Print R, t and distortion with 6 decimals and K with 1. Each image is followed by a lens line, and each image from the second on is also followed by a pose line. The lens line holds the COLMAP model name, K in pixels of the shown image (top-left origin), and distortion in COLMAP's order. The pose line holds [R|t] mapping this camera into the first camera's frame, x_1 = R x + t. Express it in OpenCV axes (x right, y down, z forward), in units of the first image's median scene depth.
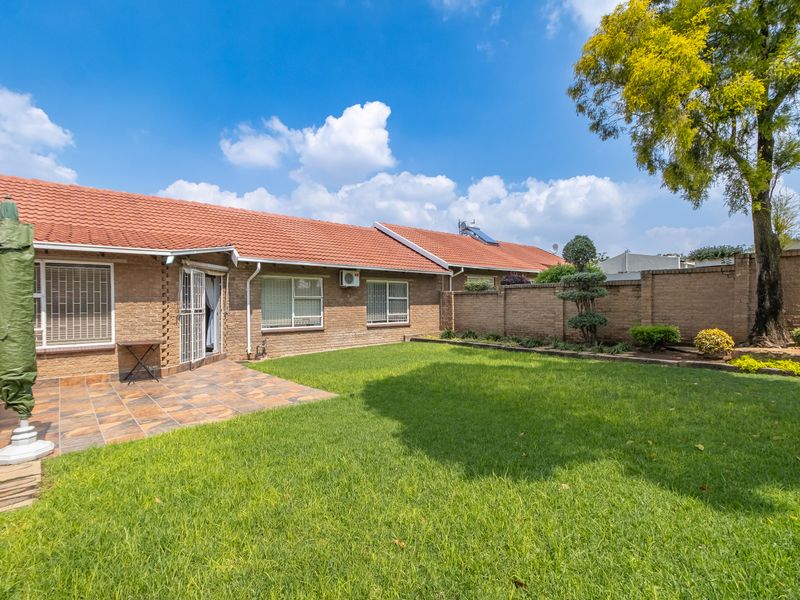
lens RADIAL K [[393.0, 0, 401.9], [0, 393.0, 298.3], [0, 0, 1]] dist [-0.000308, -0.000422]
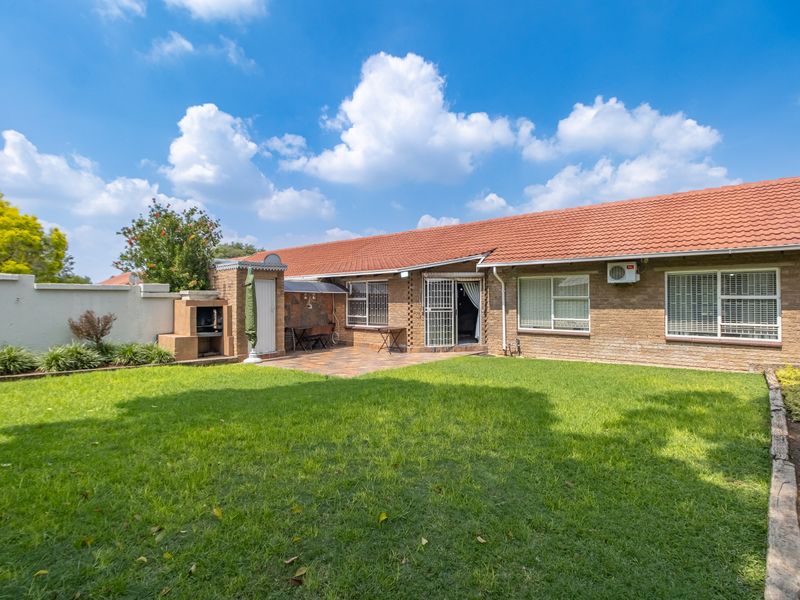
lens RADIAL K [[393.0, 0, 401.9], [0, 393.0, 298.3], [0, 0, 1]] dist [-0.000308, -0.000422]
pose [[0.182097, -0.002885, -0.983276, 0.553354], [0.010075, 0.999949, -0.001068, -0.004048], [0.983229, -0.009712, 0.182116, 0.452540]]
